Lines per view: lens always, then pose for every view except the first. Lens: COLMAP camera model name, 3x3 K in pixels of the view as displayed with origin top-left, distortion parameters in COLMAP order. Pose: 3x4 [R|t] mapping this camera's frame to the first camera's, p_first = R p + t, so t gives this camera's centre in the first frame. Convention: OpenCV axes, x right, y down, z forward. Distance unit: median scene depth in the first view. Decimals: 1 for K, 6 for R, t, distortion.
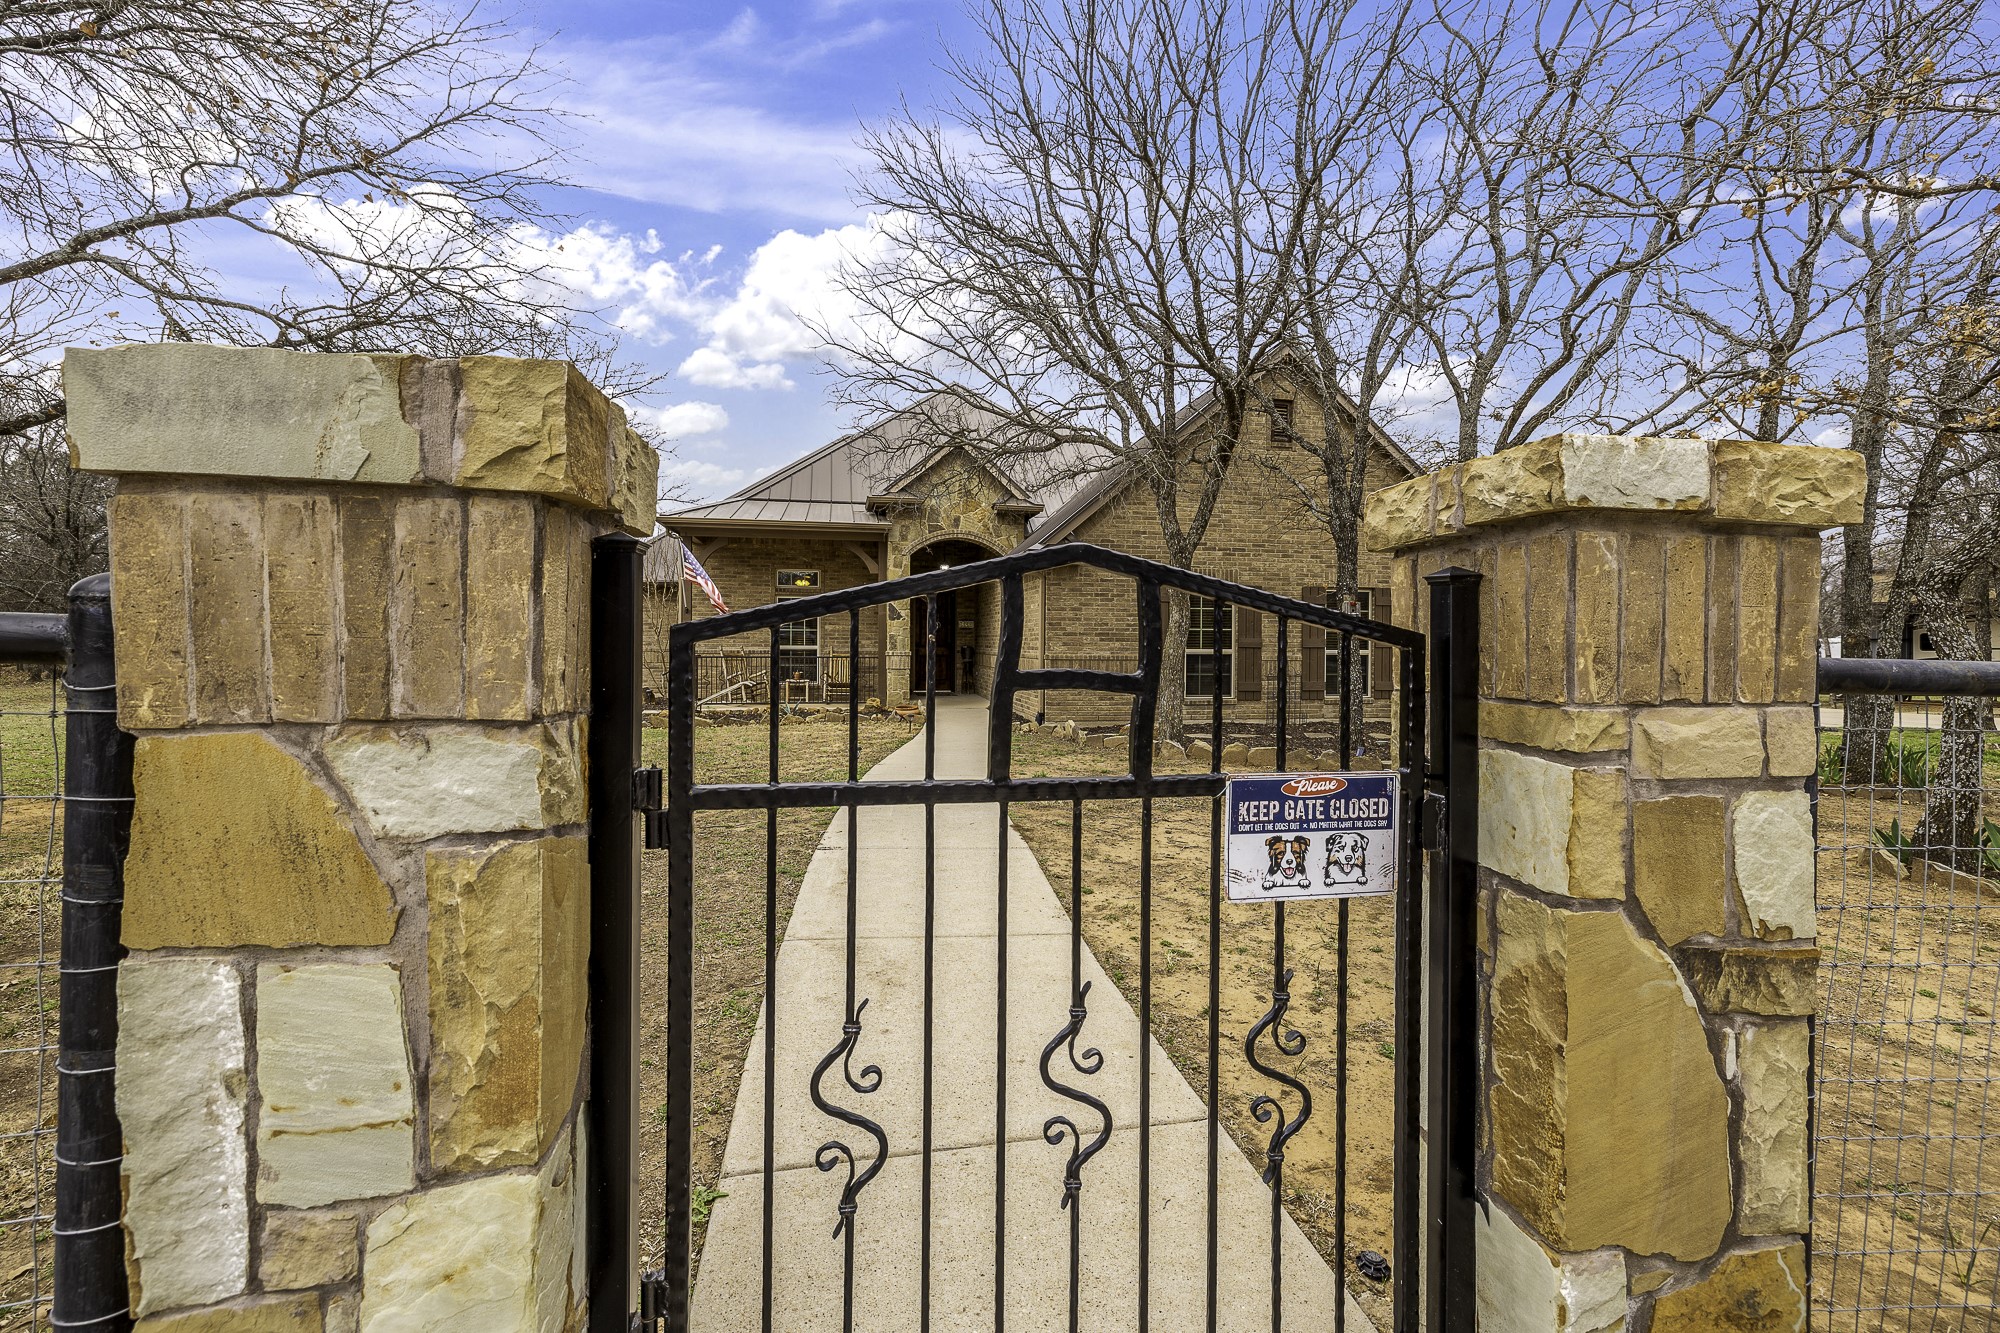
lens RADIAL K [[854.9, 0, 1006.1], [0, 854.9, 648.7], [0, 0, 1]] dist [-0.000229, 0.000312]
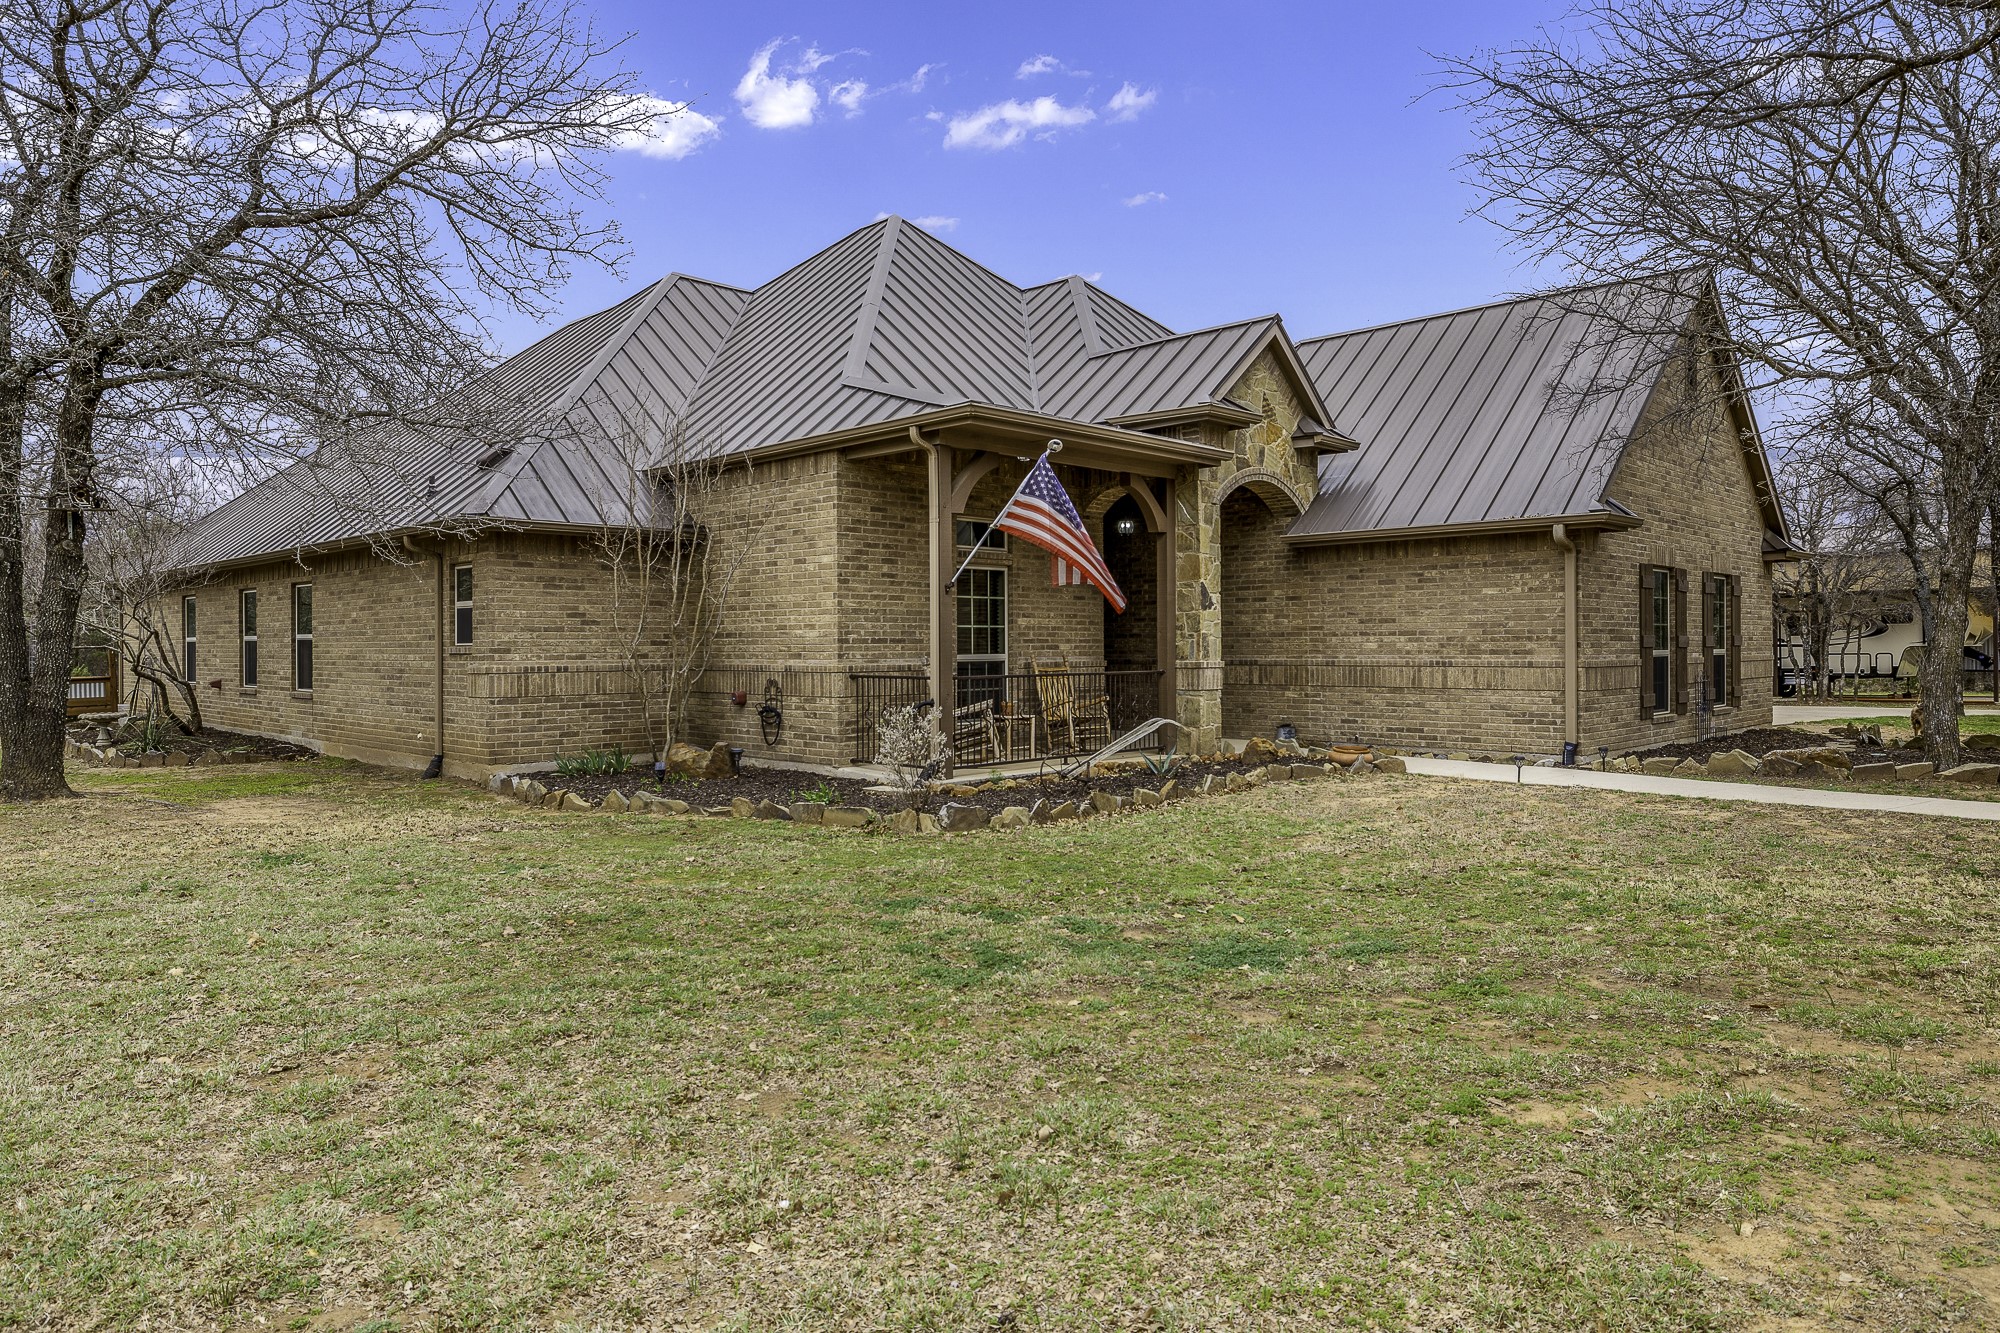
lens RADIAL K [[1242.9, 0, 995.5], [0, 1242.9, 664.8], [0, 0, 1]] dist [-0.002860, -0.001040]
pose [[0.823411, -0.016946, 0.567192, -0.754550], [0.015277, 0.999854, 0.007695, -0.003284], [-0.567240, 0.002329, 0.823549, 0.356522]]
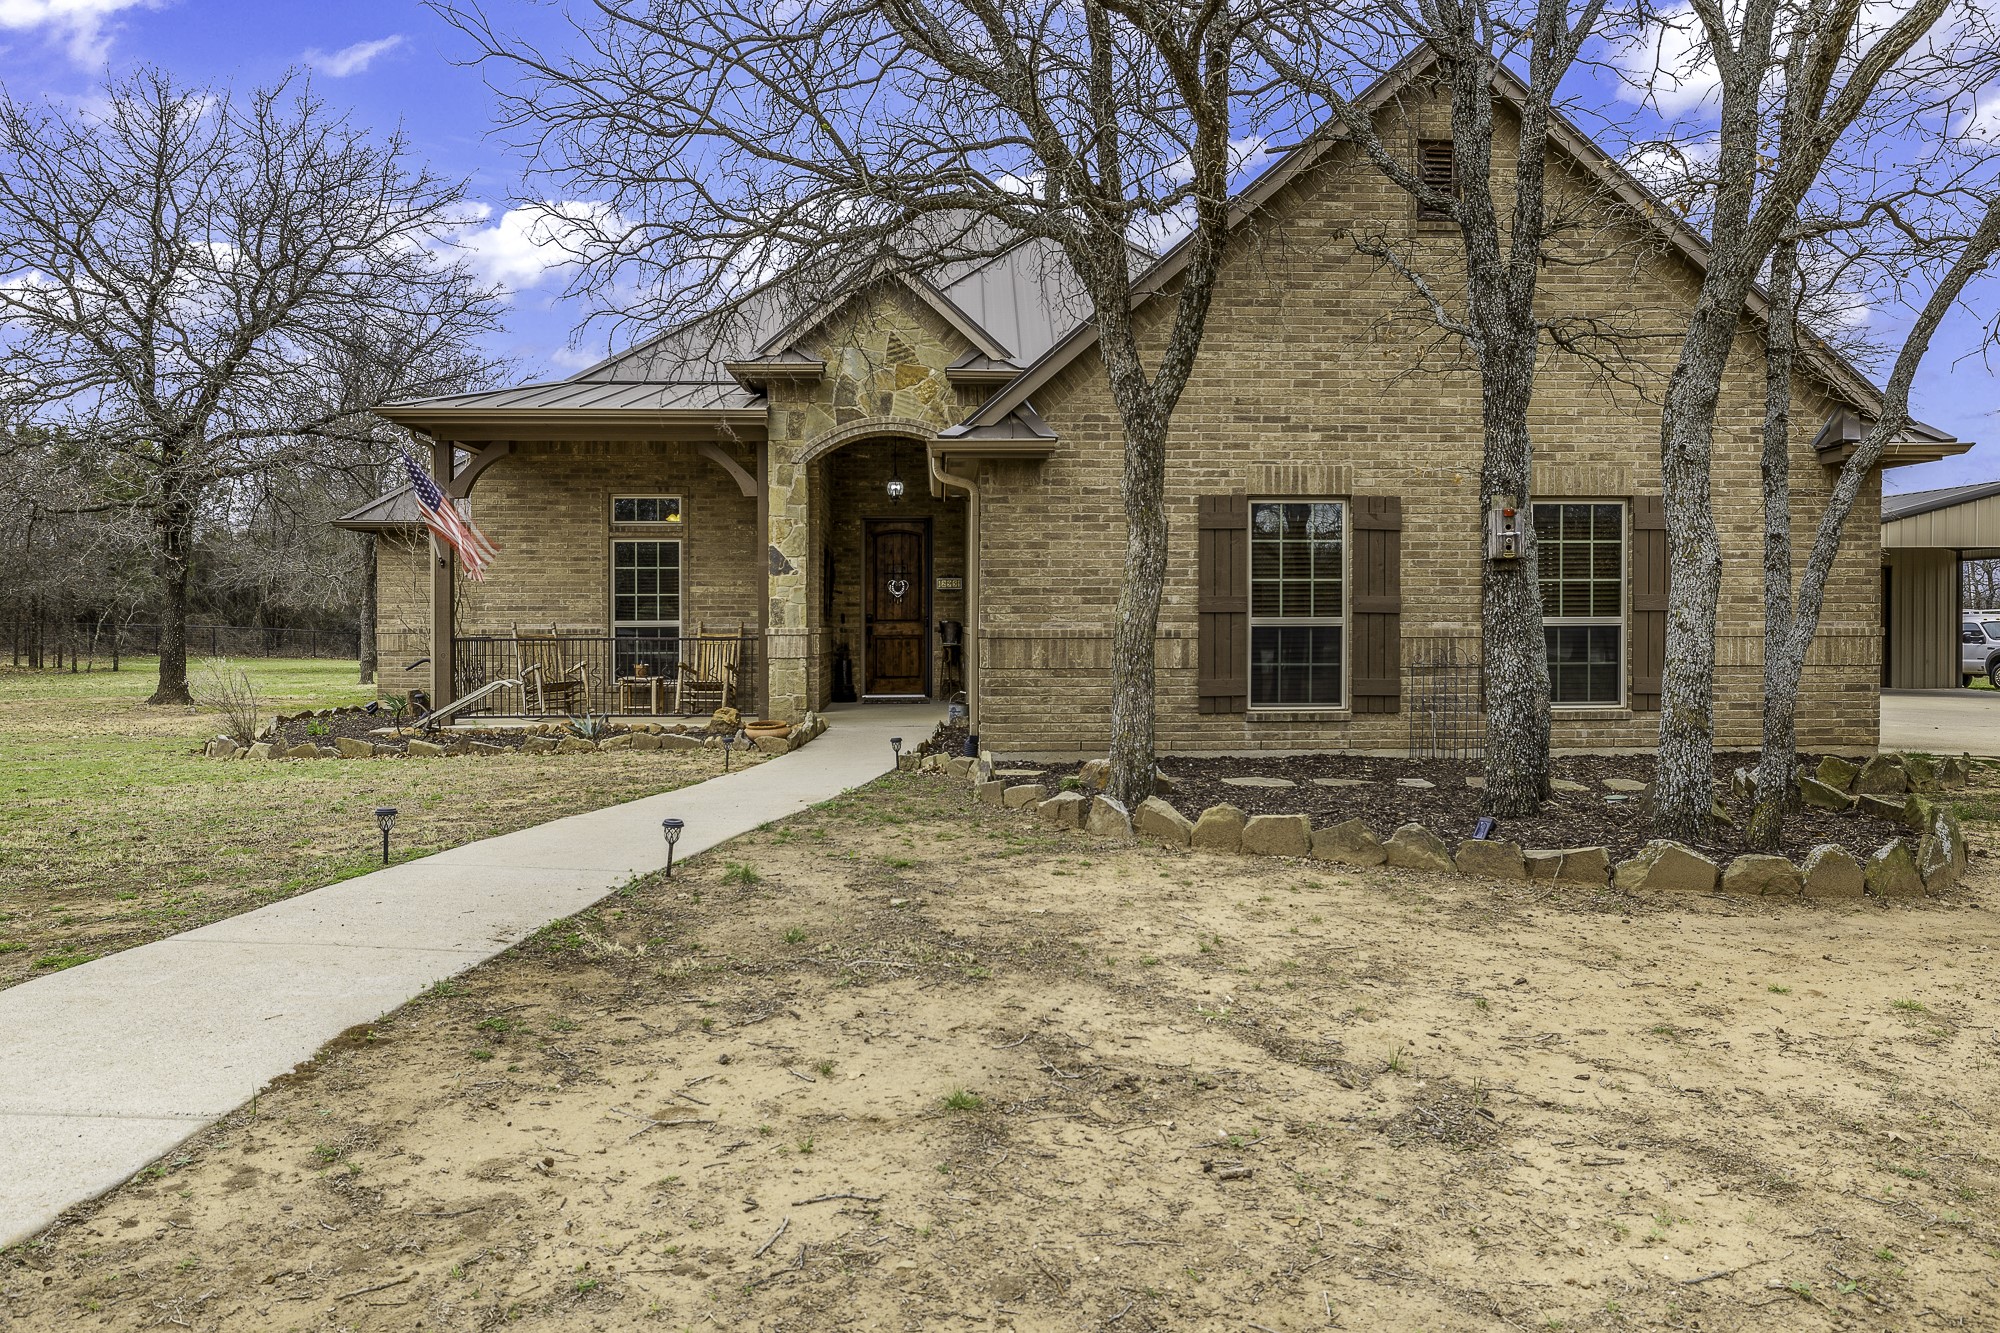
lens RADIAL K [[1242.9, 0, 1024.1], [0, 1242.9, 633.7], [0, 0, 1]] dist [-0.002860, -0.001040]
pose [[0.992784, -0.009372, -0.119550, 0.135588], [0.010023, 0.999938, 0.004840, 0.004514], [0.119498, -0.006003, 0.992816, 0.176334]]
